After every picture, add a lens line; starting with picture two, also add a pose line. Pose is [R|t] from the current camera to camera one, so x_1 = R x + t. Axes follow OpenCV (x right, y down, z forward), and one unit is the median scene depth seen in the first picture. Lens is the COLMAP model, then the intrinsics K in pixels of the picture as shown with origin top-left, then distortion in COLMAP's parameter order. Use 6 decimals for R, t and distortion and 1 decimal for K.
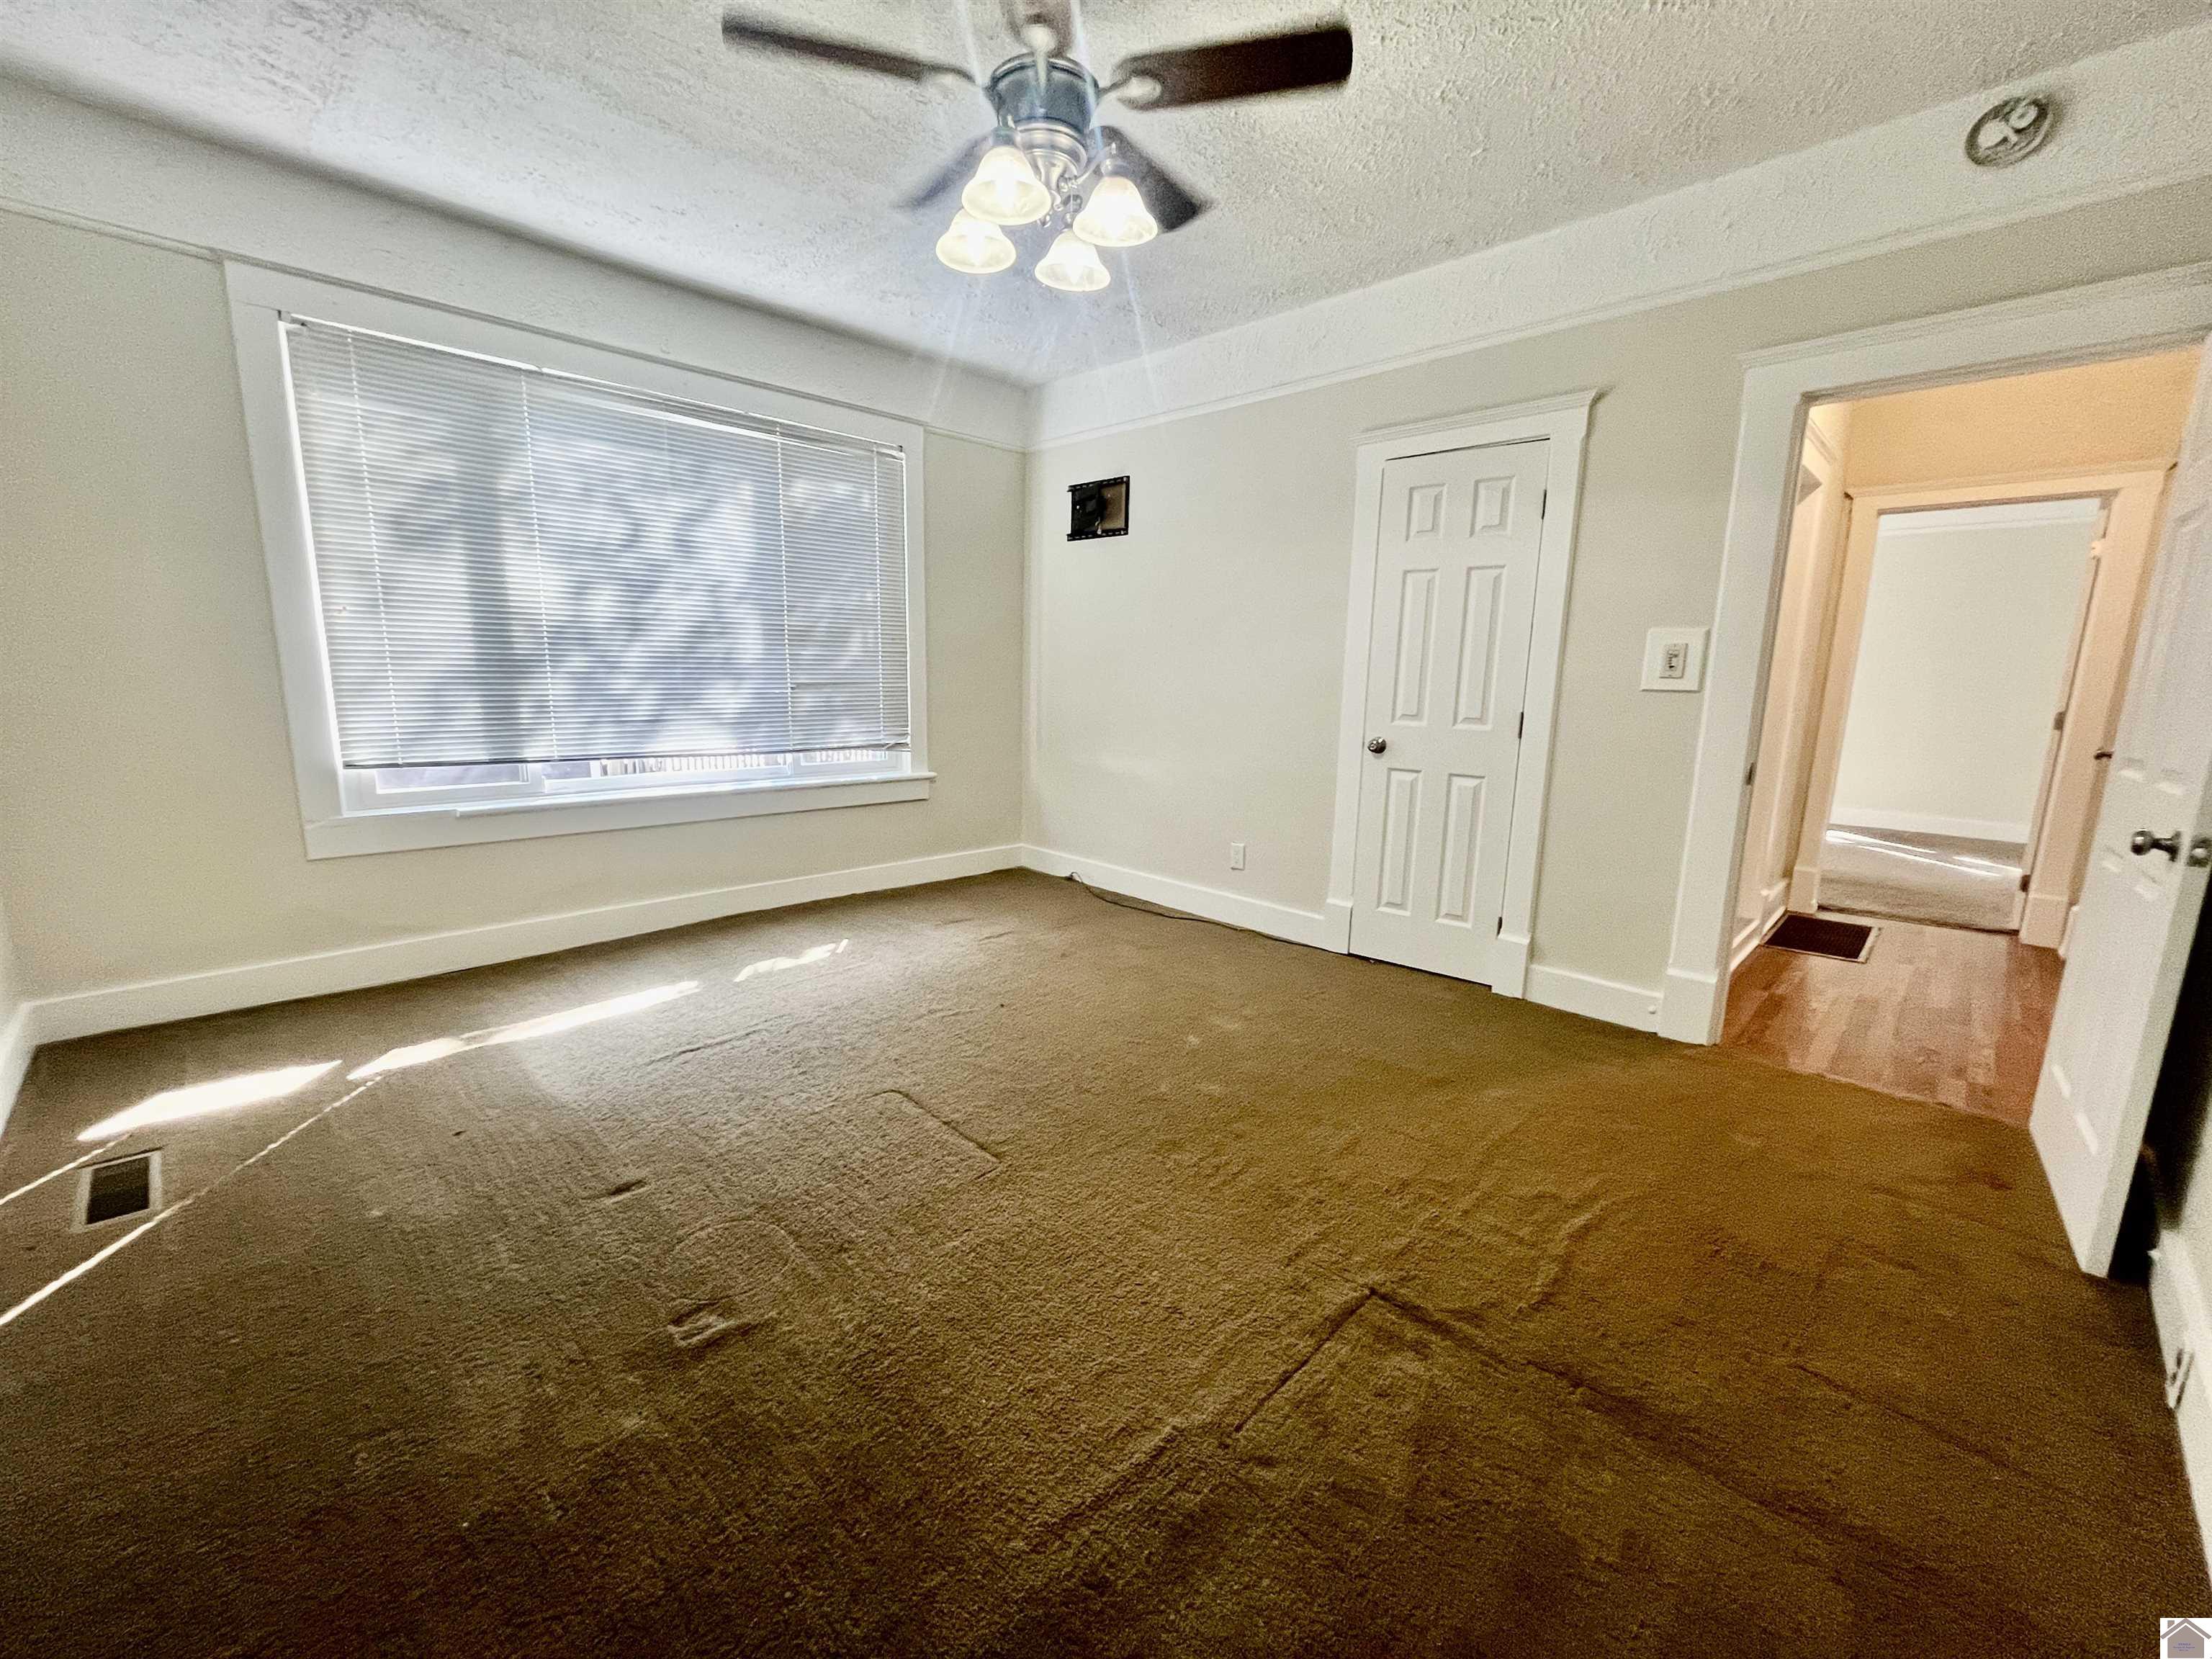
lens RADIAL K [[894.3, 0, 1102.4], [0, 894.3, 825.7], [0, 0, 1]] dist [-0.003847, -0.000225]
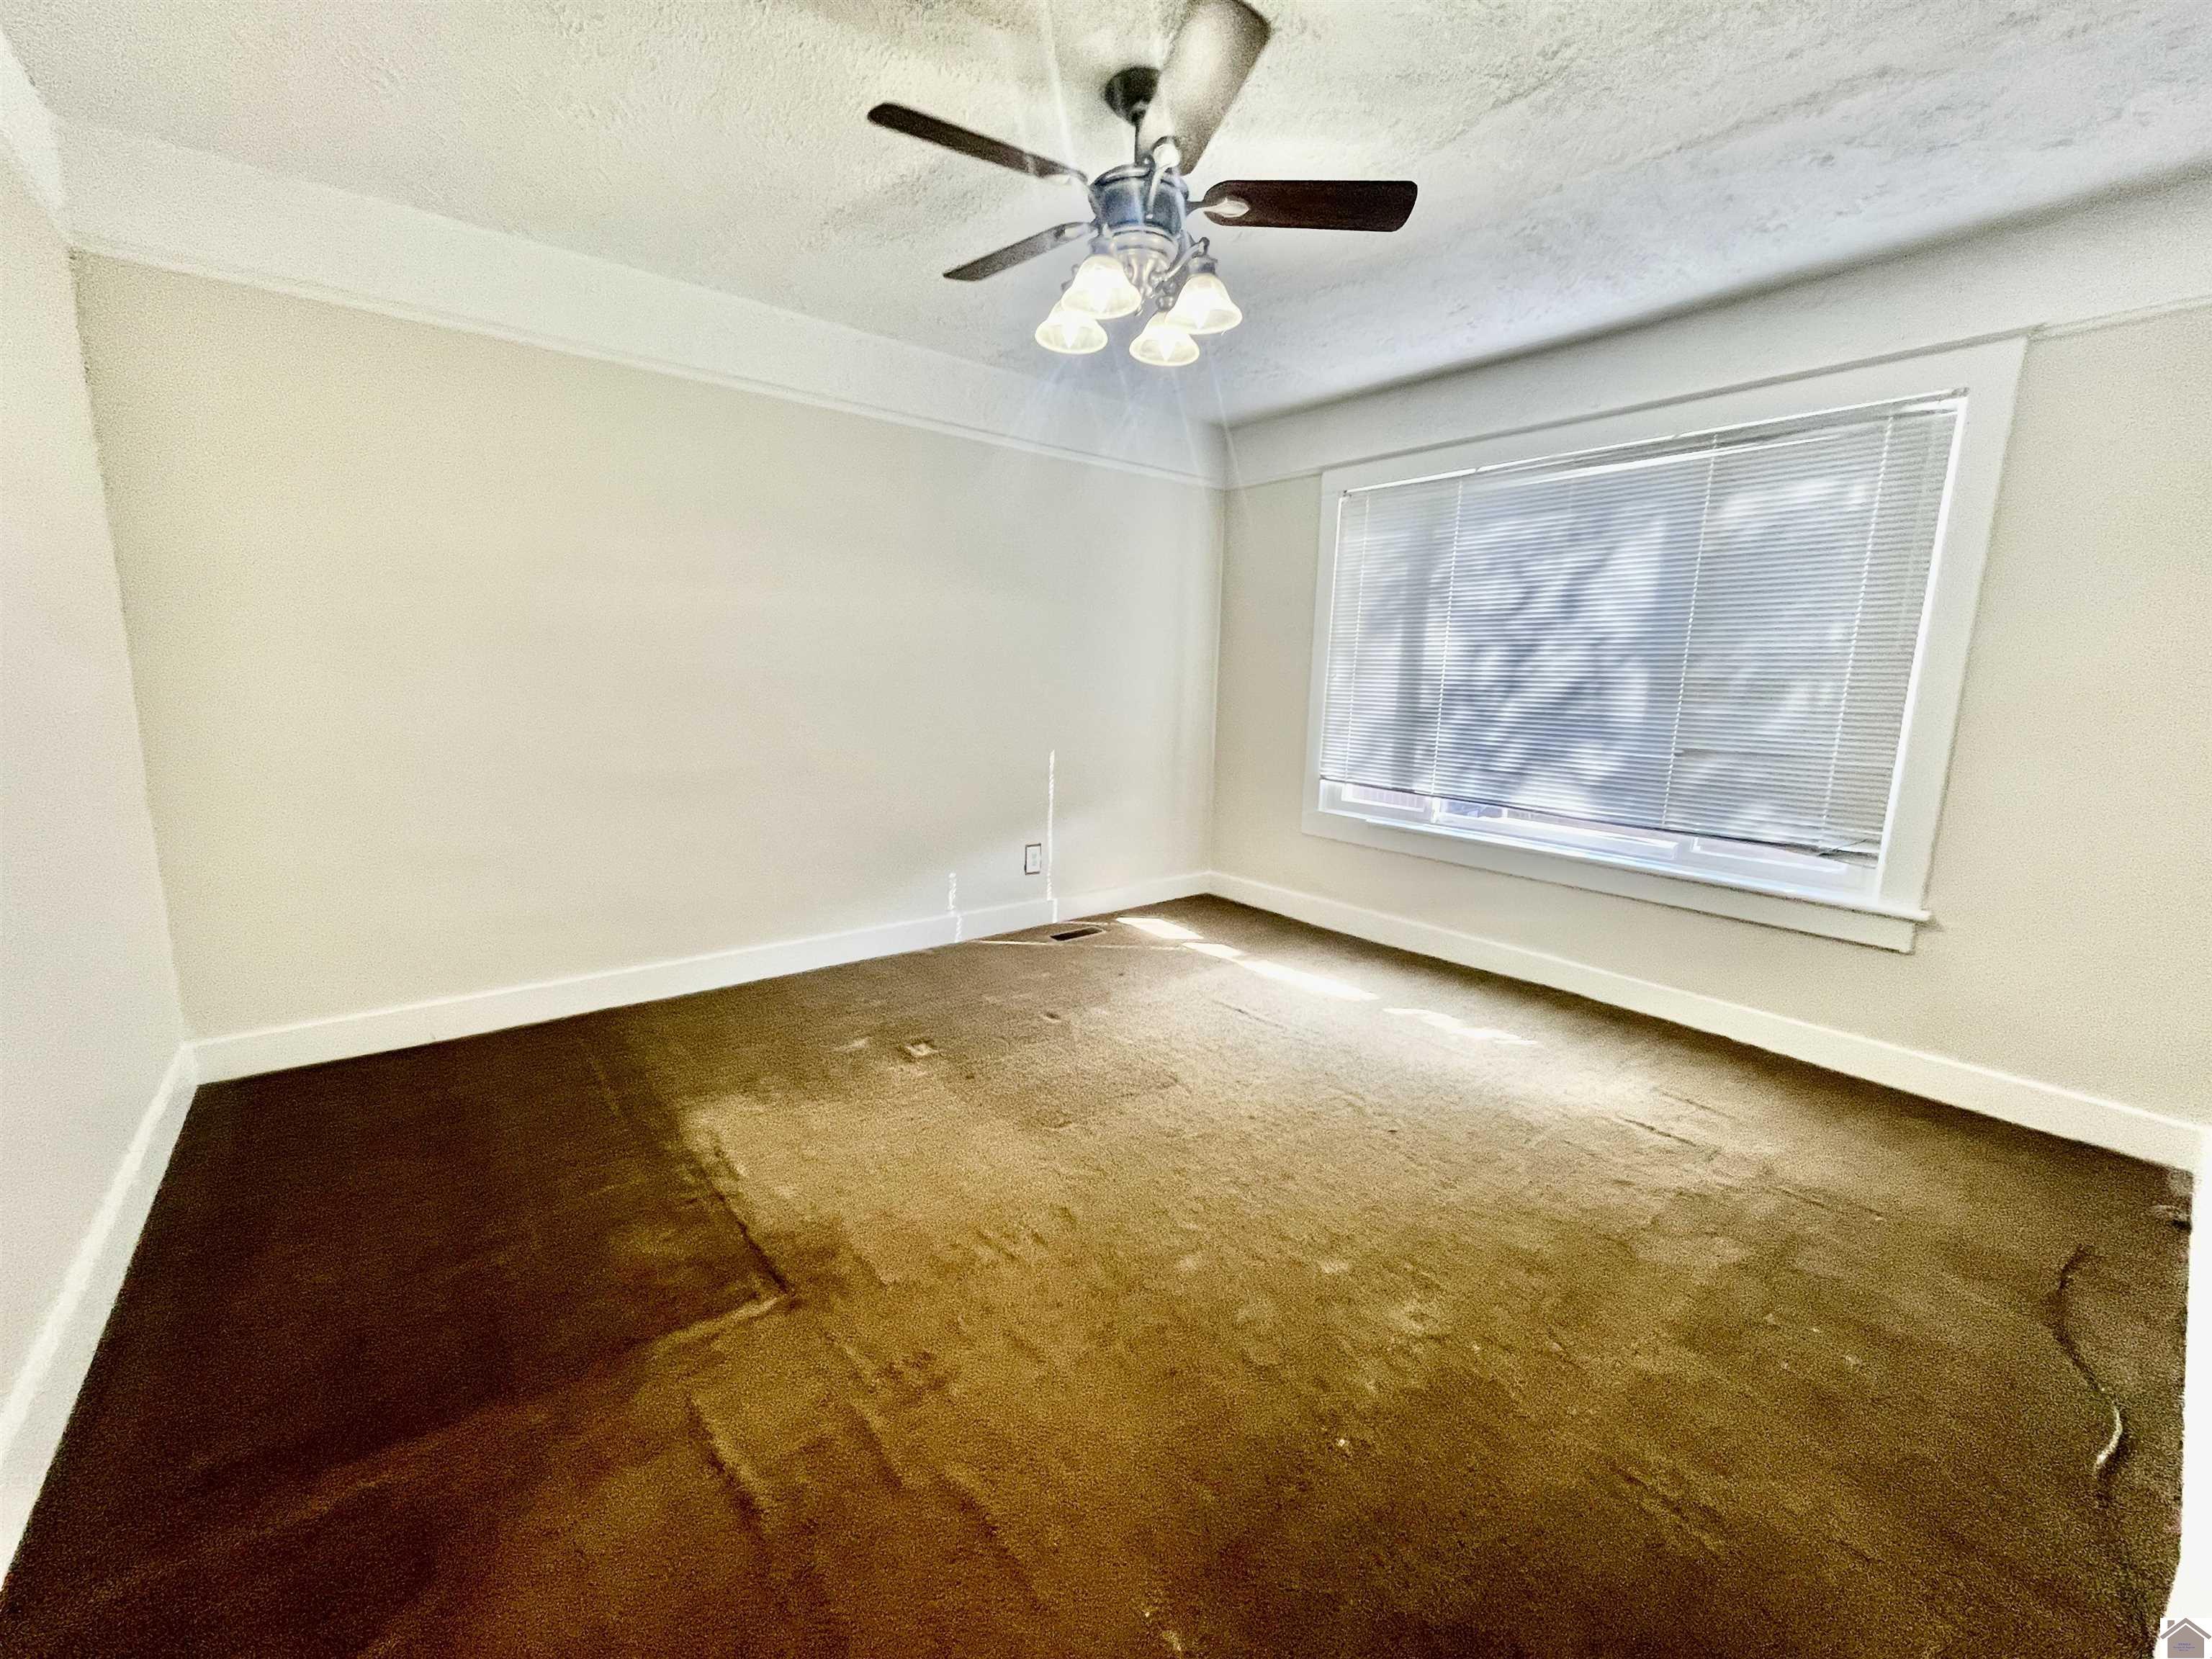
lens RADIAL K [[894.3, 0, 1101.9], [0, 894.3, 836.3], [0, 0, 1]] dist [-0.003847, -0.000225]
pose [[-0.112631, 0.150204, -0.982218, 0.612574], [-0.202410, 0.964313, 0.170676, -0.133035], [0.972802, 0.218034, -0.078209, 0.656357]]
